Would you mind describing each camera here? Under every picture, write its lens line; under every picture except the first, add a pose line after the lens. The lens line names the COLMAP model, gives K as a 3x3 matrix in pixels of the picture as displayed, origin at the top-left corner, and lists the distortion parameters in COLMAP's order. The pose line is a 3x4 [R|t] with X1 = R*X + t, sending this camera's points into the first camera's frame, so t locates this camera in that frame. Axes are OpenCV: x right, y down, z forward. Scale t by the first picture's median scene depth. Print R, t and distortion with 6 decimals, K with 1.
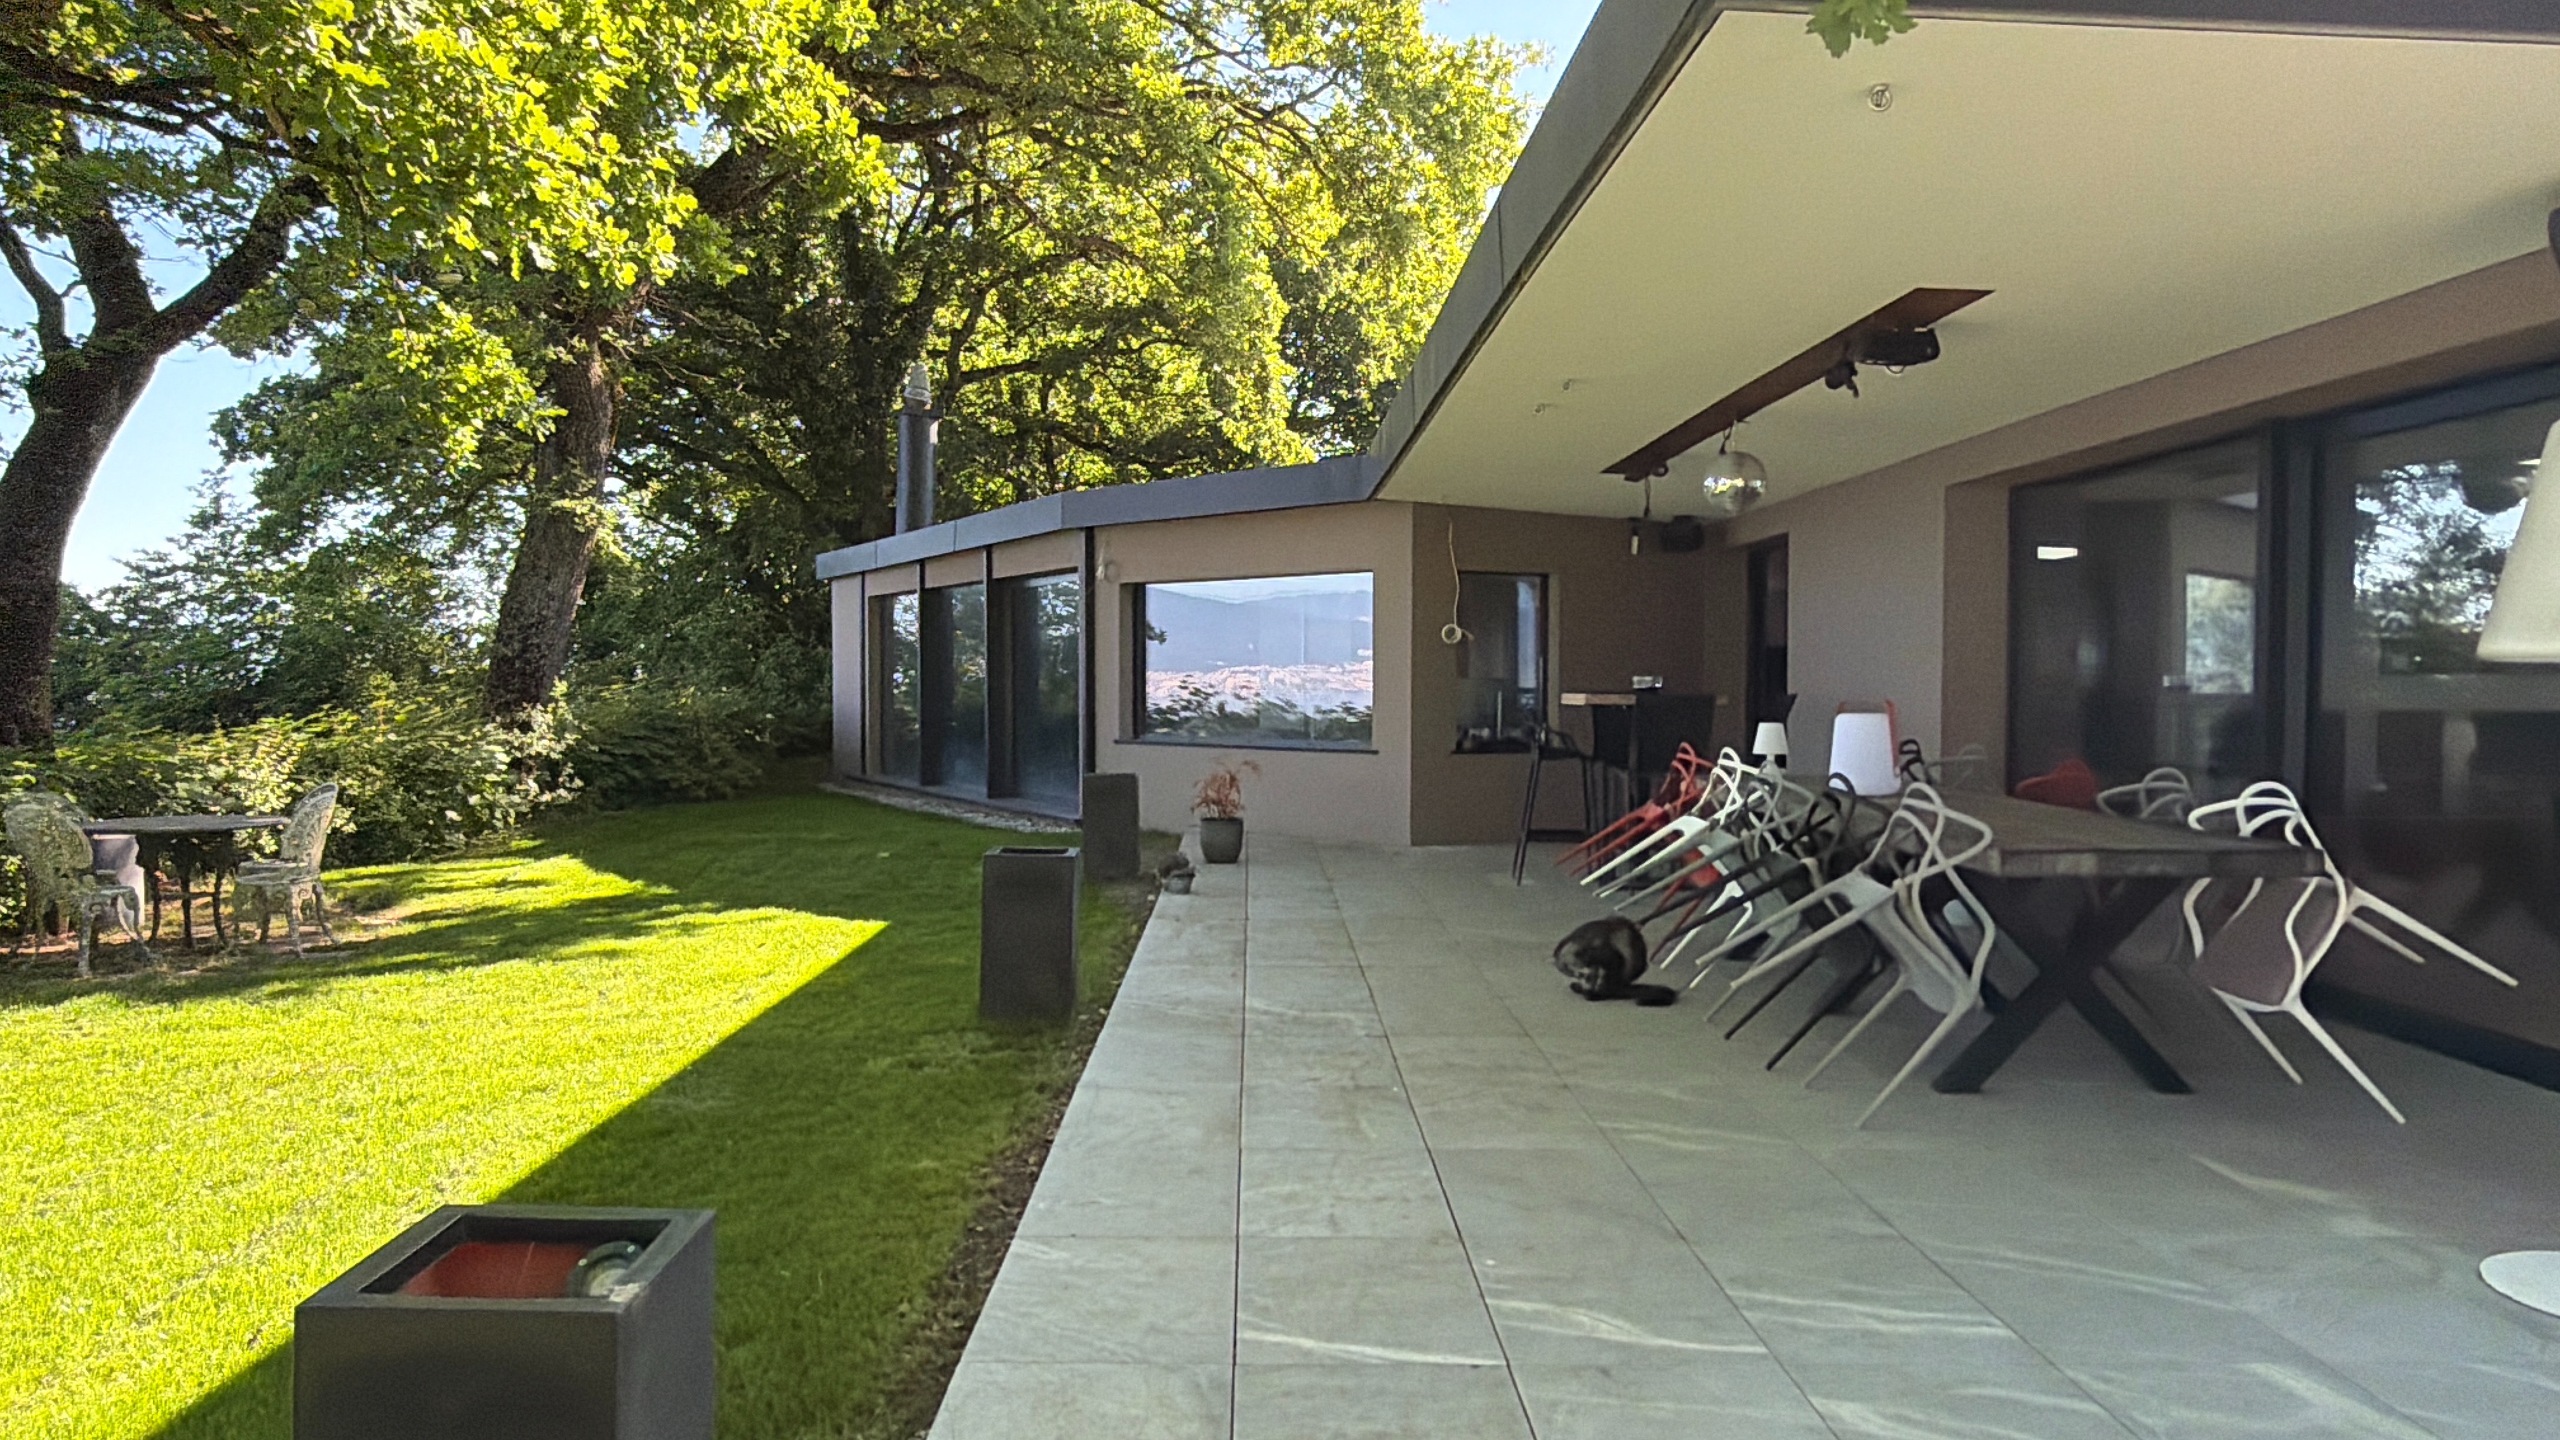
lens RADIAL K [[1722.6, 0, 1280.0], [0, 1722.6, 720.0], [0, 0, 1]] dist [0.002227, 0.000325]
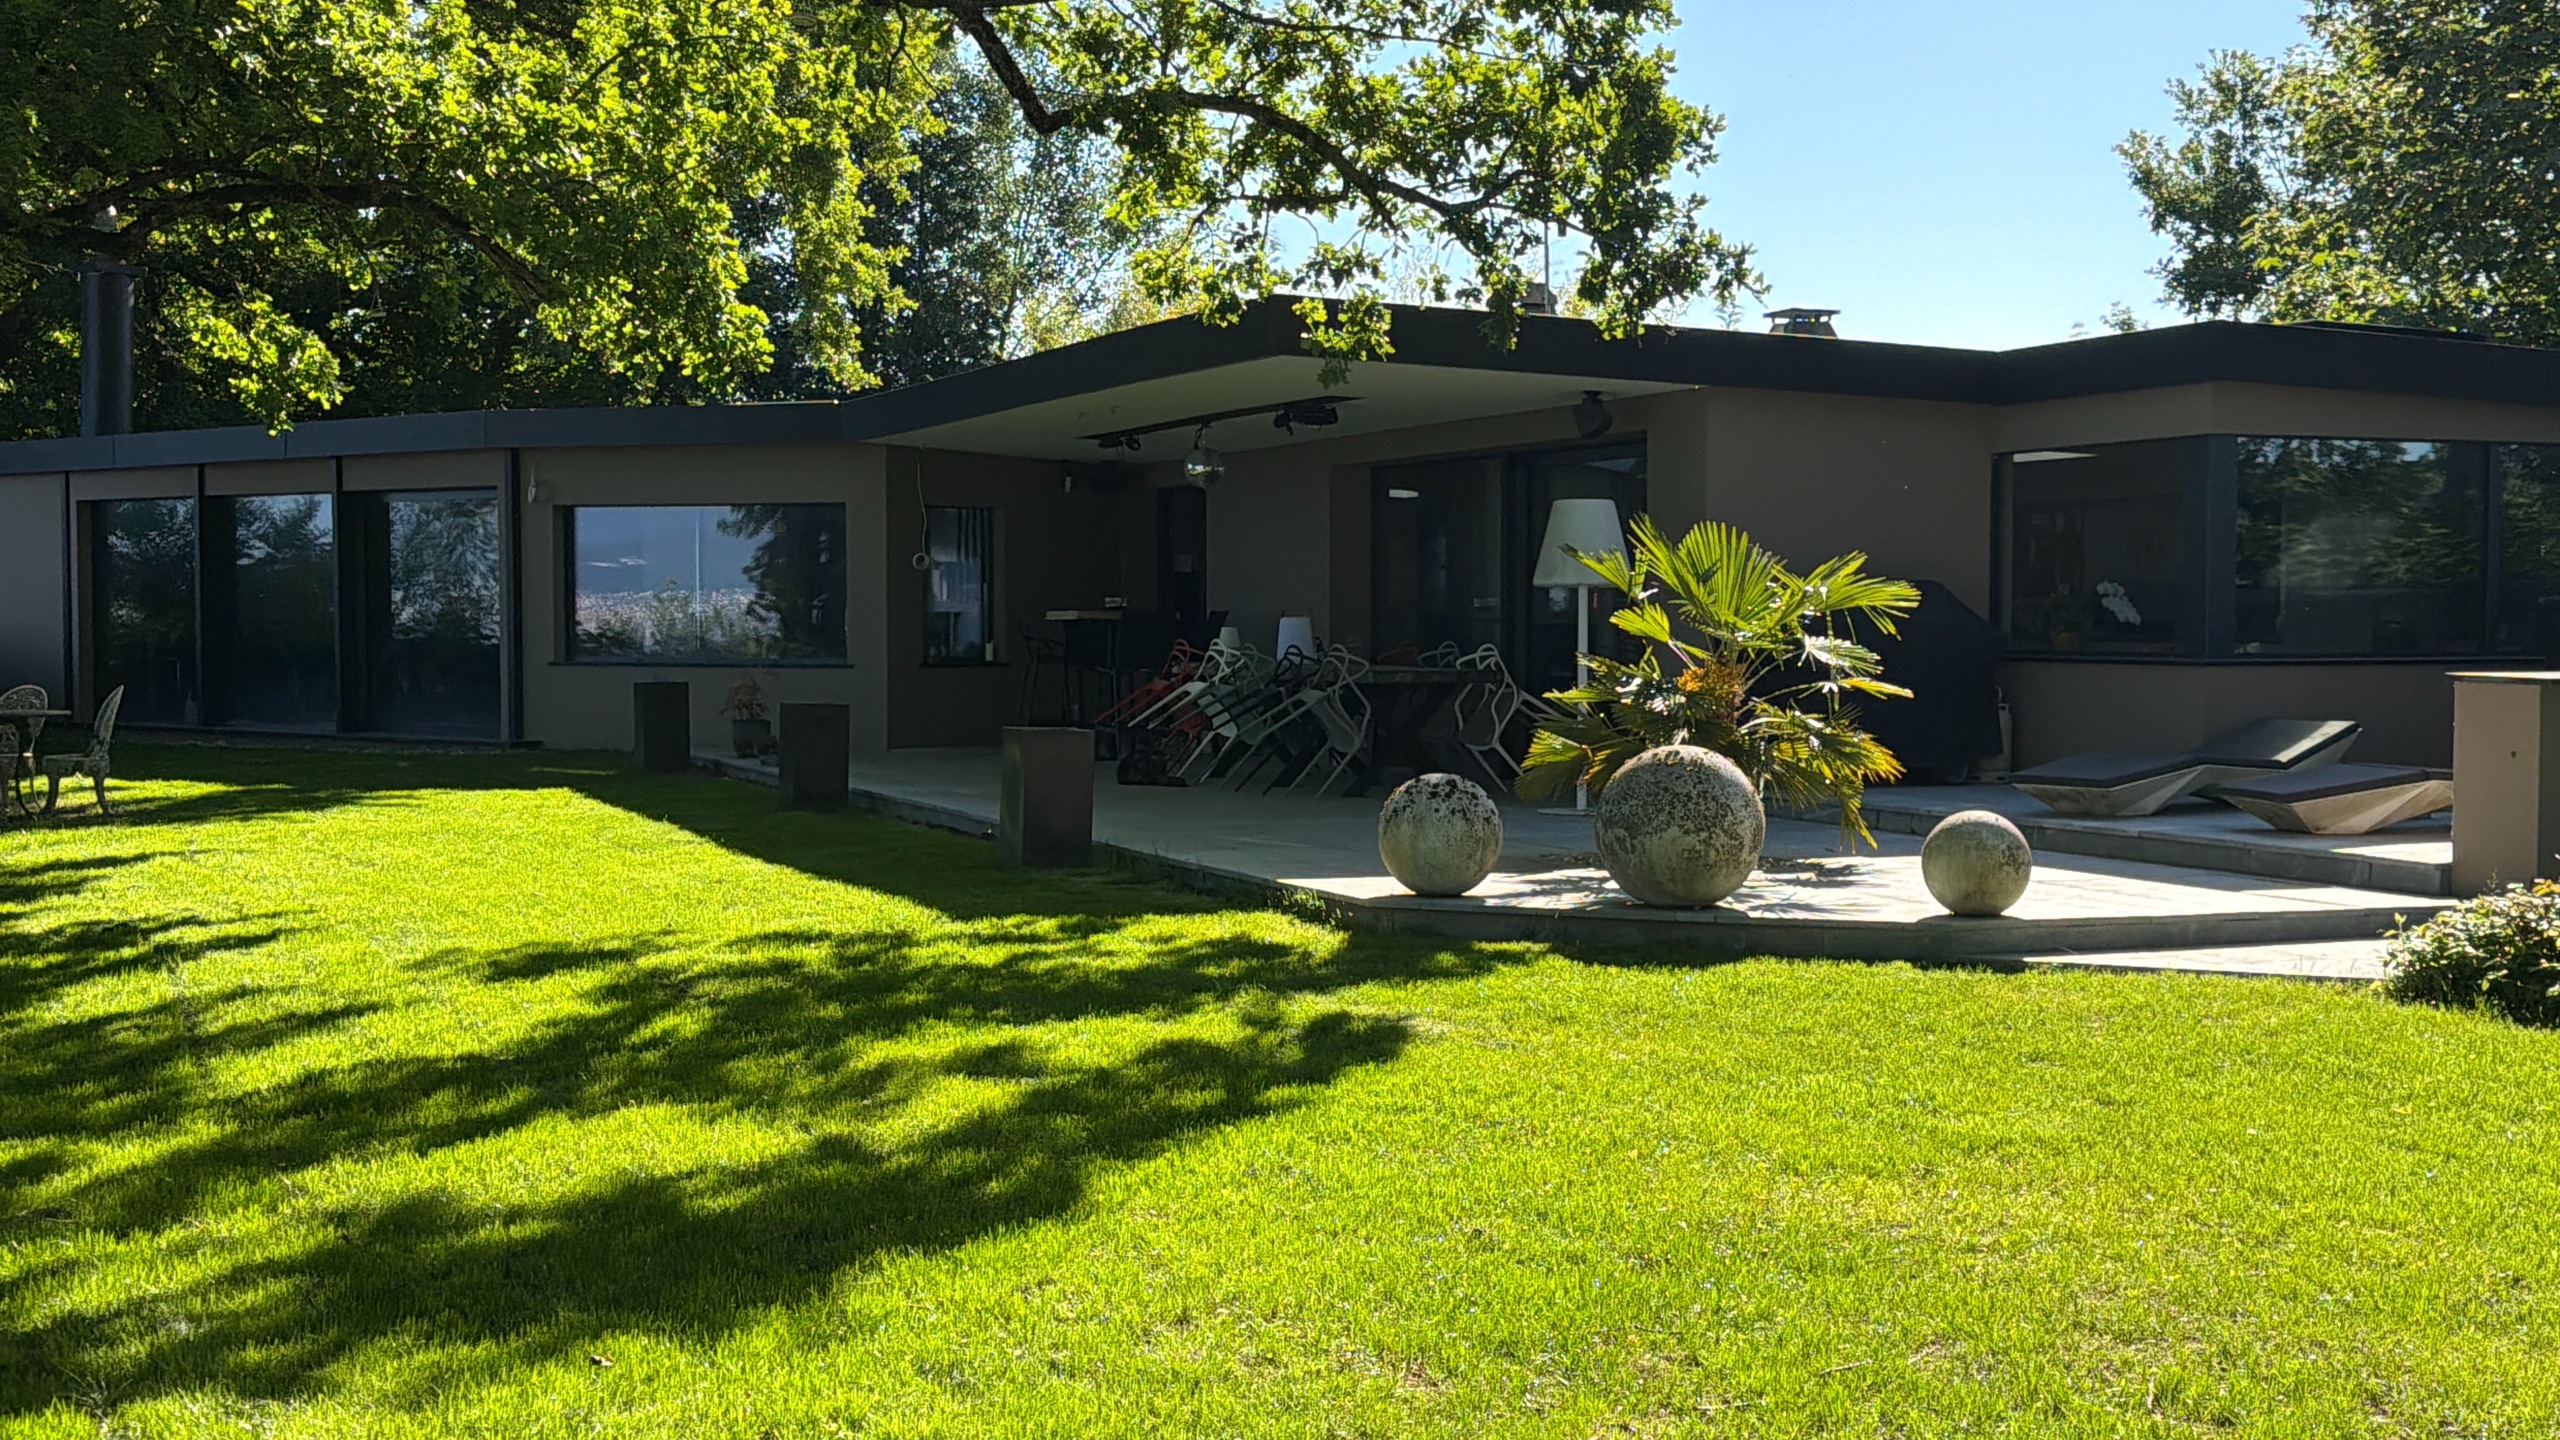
lens RADIAL K [[2980.4, 0, 1280.0], [0, 2980.4, 720.0], [0, 0, 1]] dist [0.002226, 0.005487]
pose [[0.932211, -0.007870, 0.361830, -0.656705], [0.004774, 0.999944, 0.009448, 0.061403], [-0.361884, -0.007080, 0.932196, -1.538251]]
